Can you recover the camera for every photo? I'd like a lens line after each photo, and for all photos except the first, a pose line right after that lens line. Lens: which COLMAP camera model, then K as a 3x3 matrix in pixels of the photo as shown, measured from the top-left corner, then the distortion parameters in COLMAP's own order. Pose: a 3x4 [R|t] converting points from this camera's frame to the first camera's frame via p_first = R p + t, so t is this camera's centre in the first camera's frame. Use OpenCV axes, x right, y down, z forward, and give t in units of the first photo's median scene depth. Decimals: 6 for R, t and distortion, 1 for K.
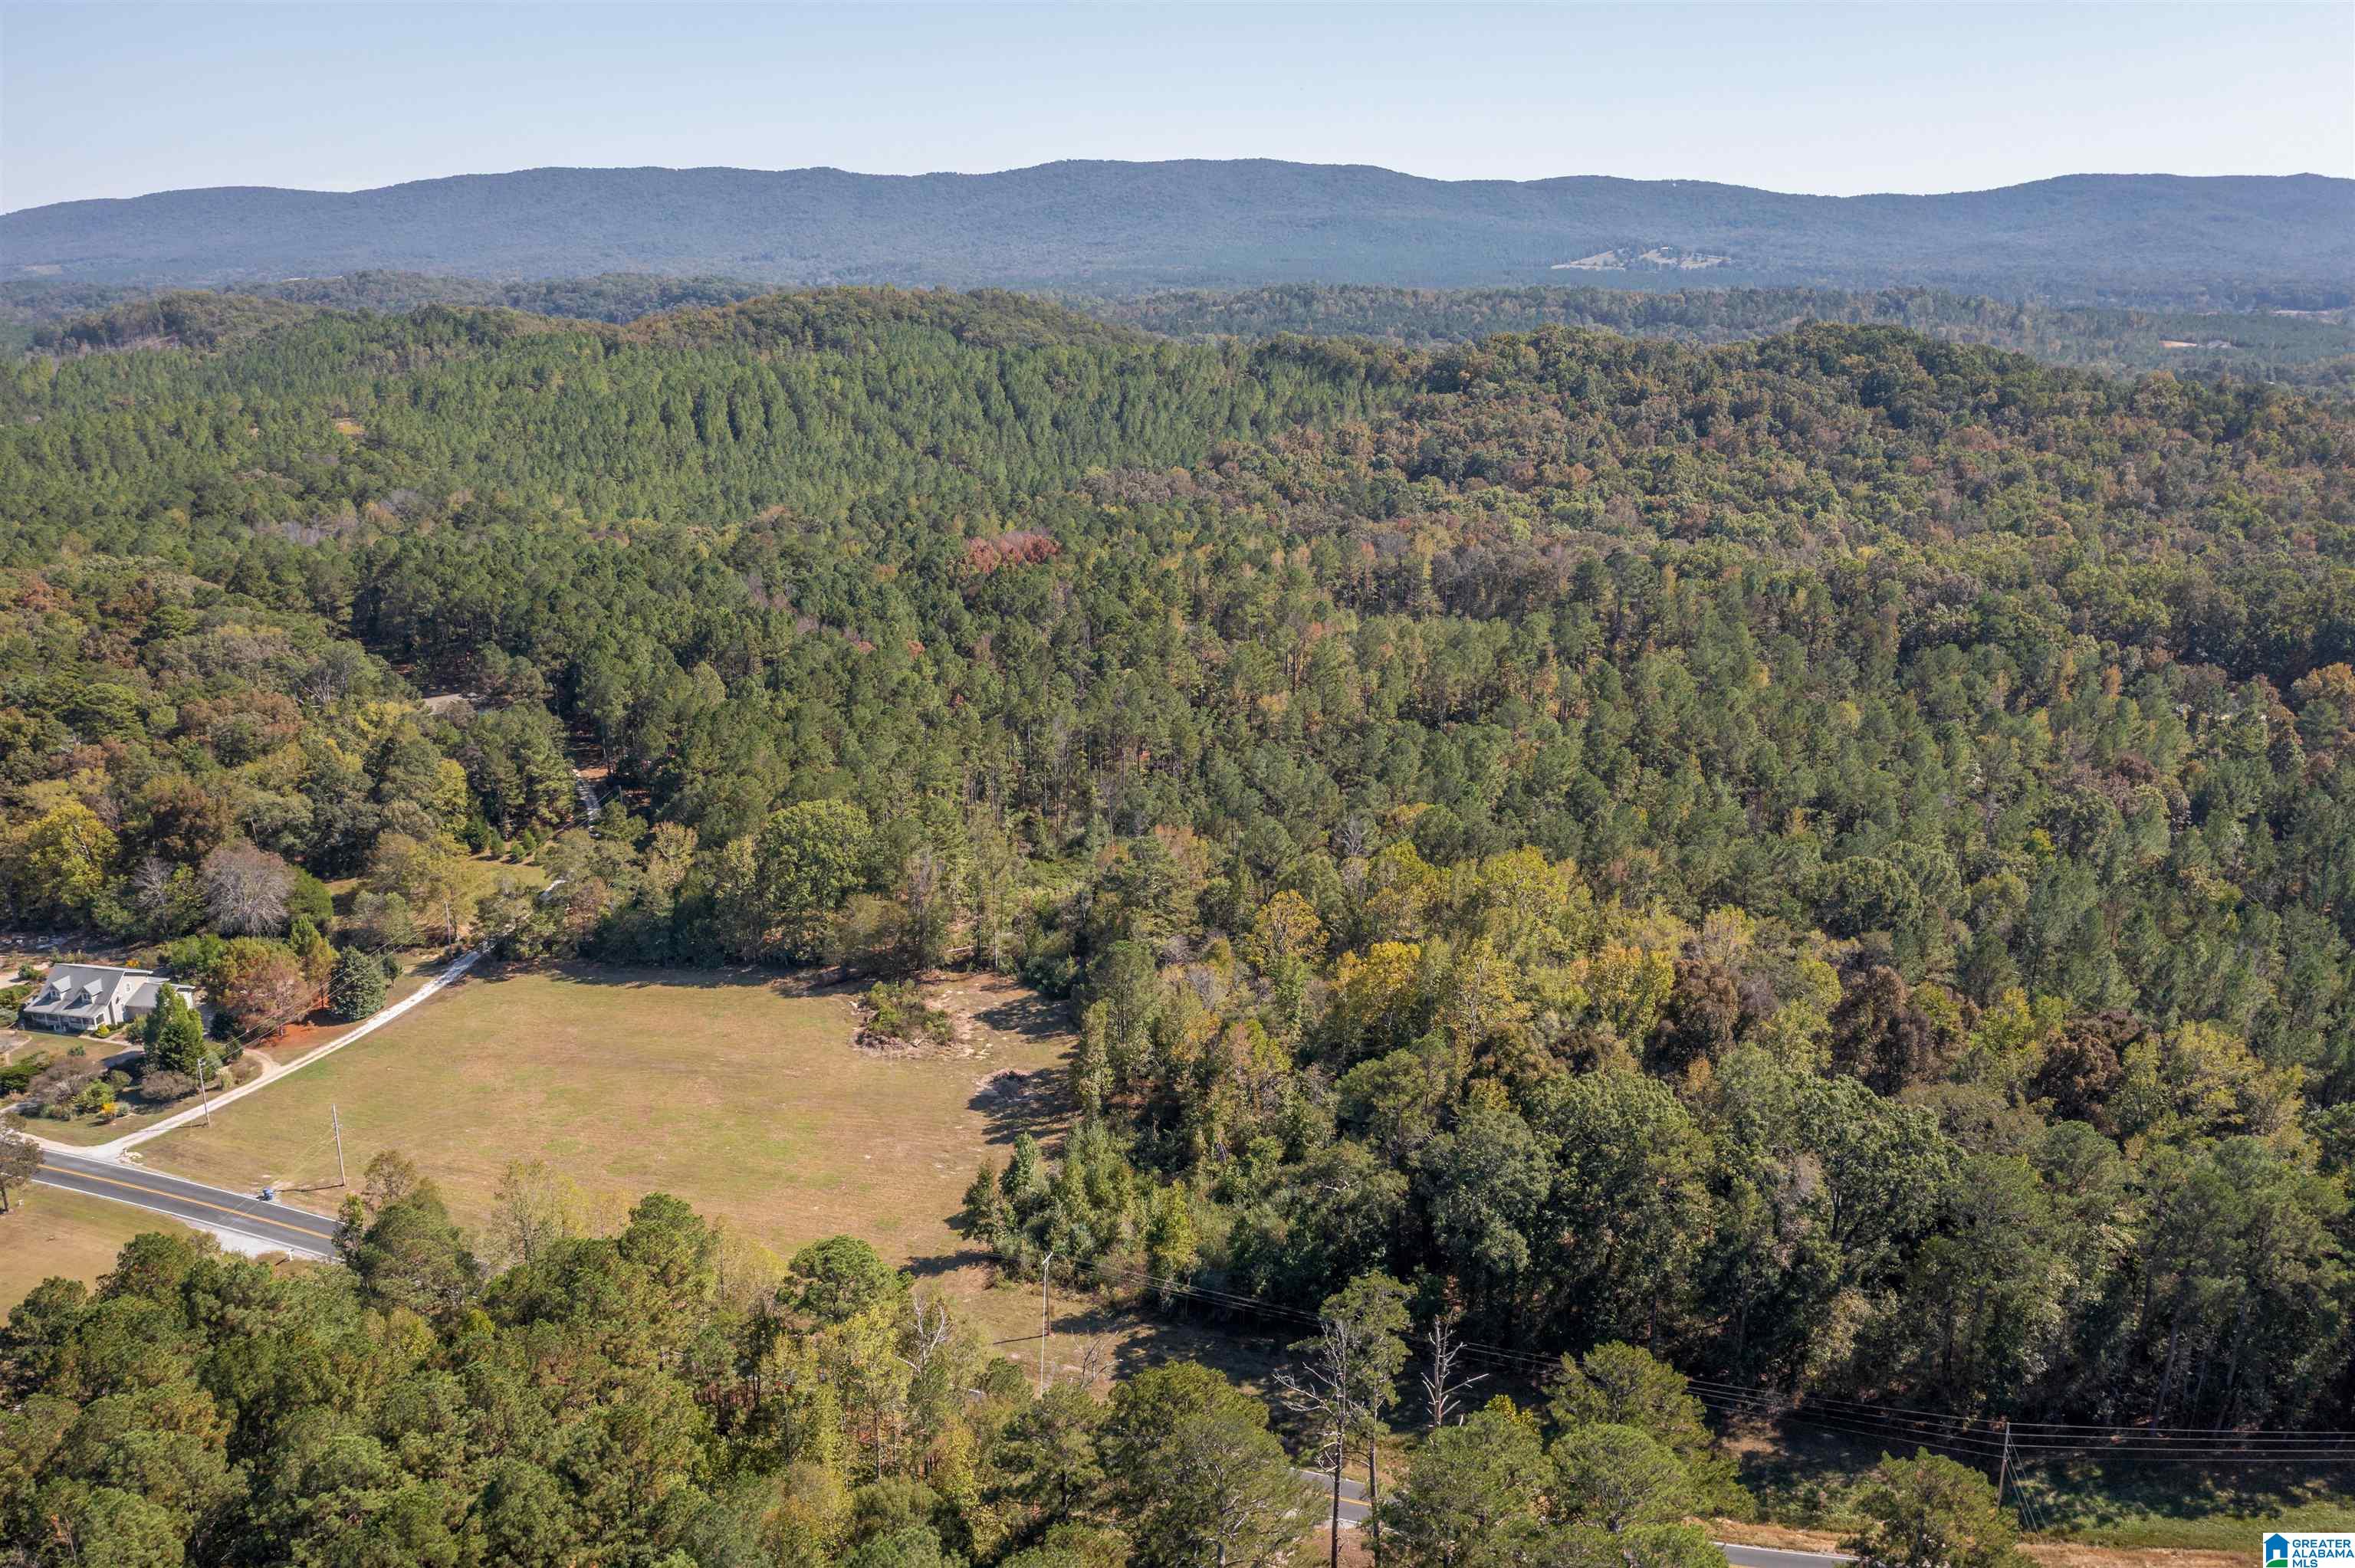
lens RADIAL K [[1862.1, 0, 1170.2], [0, 1862.1, 829.9], [0, 0, 1]] dist [-0.014231, -0.004784]
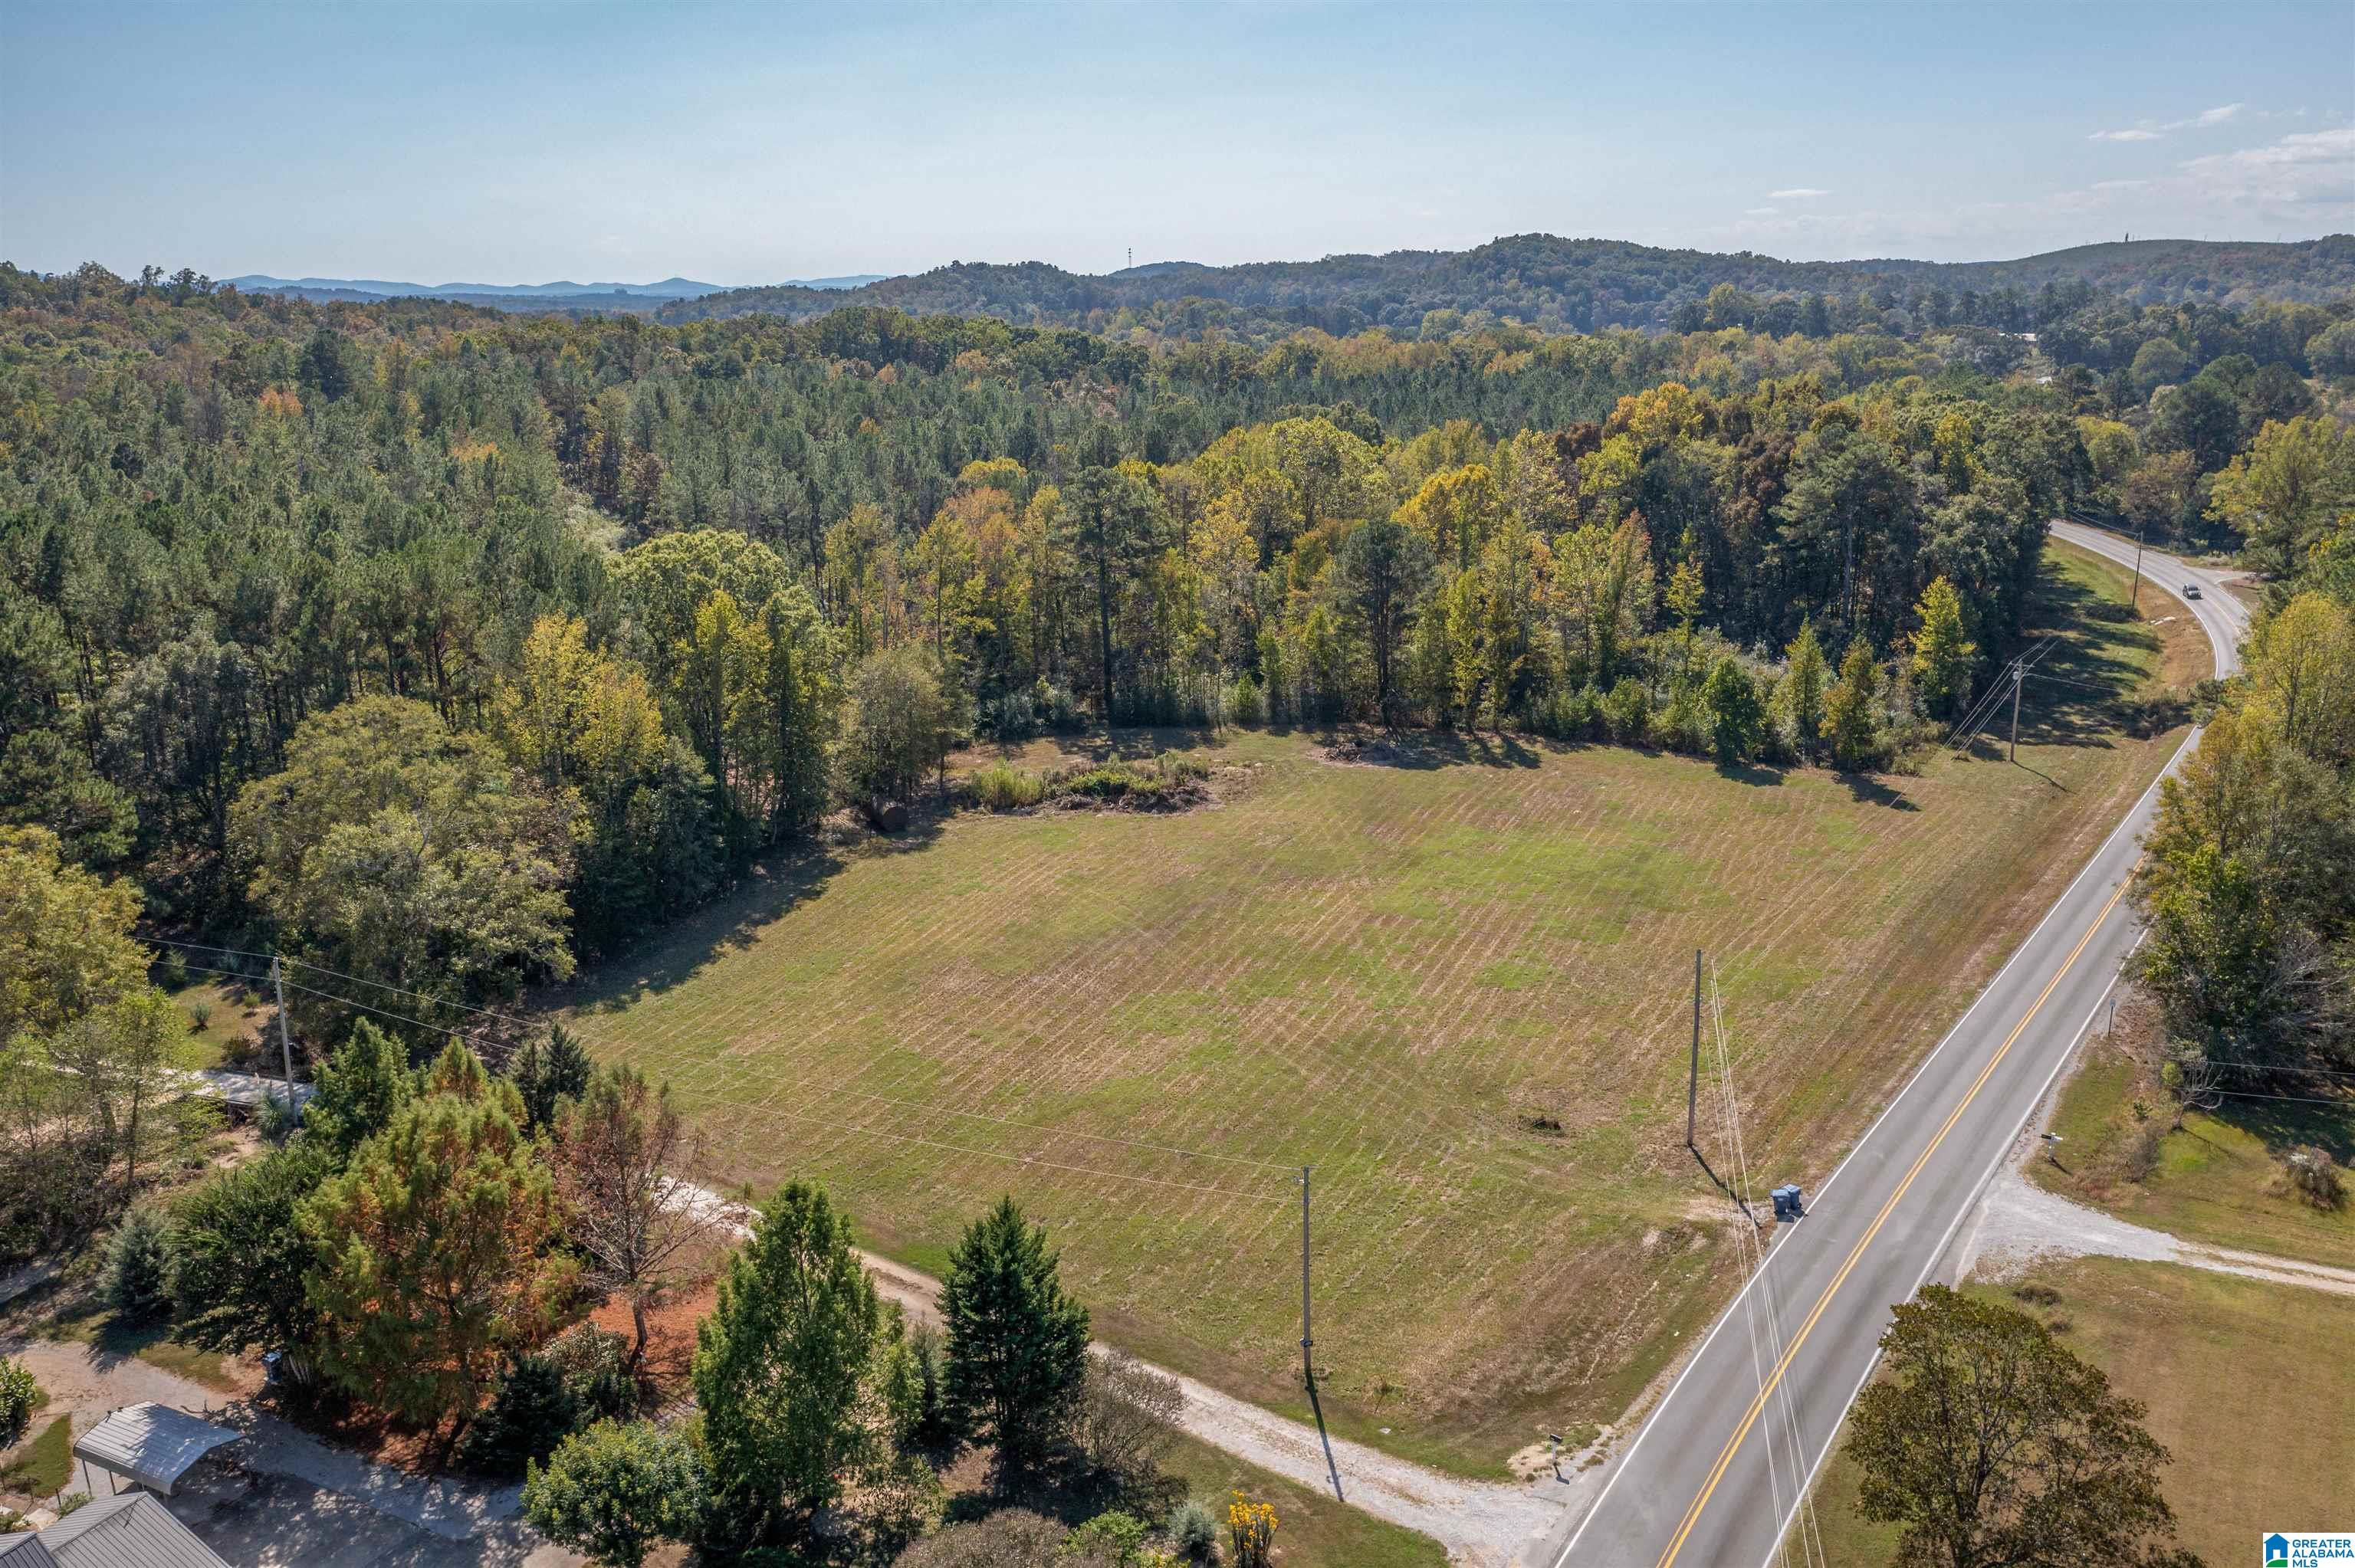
lens RADIAL K [[1870.4, 0, 1177.5], [0, 1870.4, 784.0], [0, 0, 1]] dist [-0.008074, -0.005809]
pose [[0.244464, -0.265488, 0.932606, -0.256446], [0.313952, 0.931651, 0.182921, -0.001250], [-0.917427, 0.248076, 0.311105, 0.284448]]
